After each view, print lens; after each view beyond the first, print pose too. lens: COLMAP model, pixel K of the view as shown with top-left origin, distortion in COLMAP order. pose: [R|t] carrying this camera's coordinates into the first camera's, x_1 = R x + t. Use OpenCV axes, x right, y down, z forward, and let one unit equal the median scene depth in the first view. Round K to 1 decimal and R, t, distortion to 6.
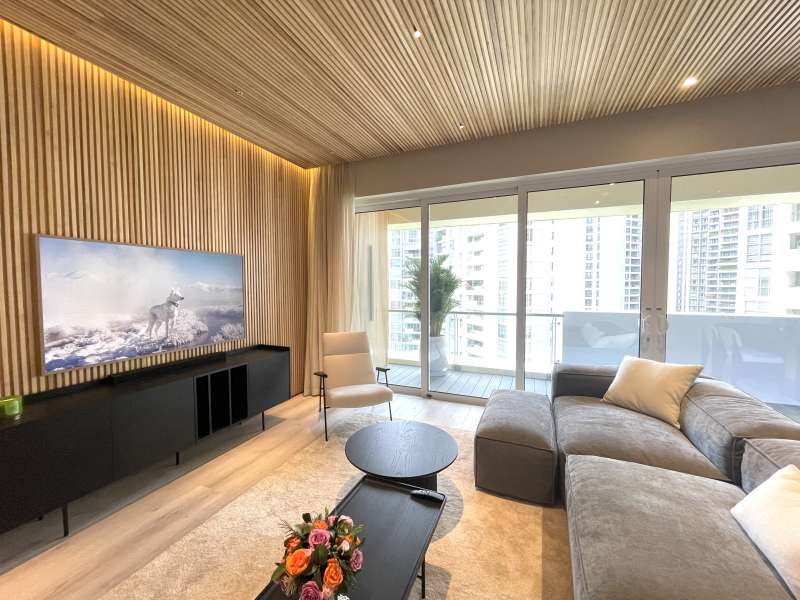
lens RADIAL K [[323.1, 0, 395.5], [0, 323.1, 298.6], [0, 0, 1]] dist [-0.000621, 0.000160]
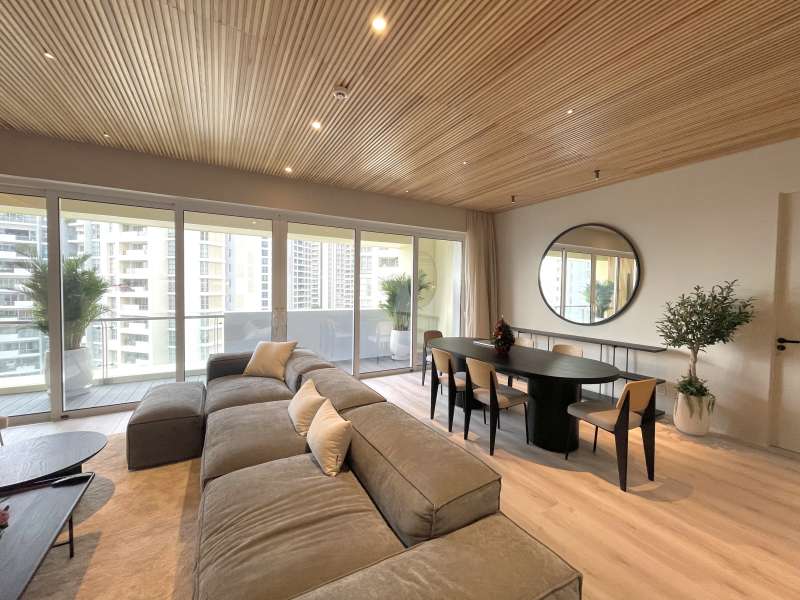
lens RADIAL K [[323.1, 0, 395.5], [0, 323.1, 298.6], [0, 0, 1]] dist [-0.000621, 0.000160]
pose [[0.606066, -0.013549, 0.795299, -0.057133], [0.017211, 0.999844, 0.003917, -0.008928], [-0.795228, 0.011314, 0.606205, -0.315866]]
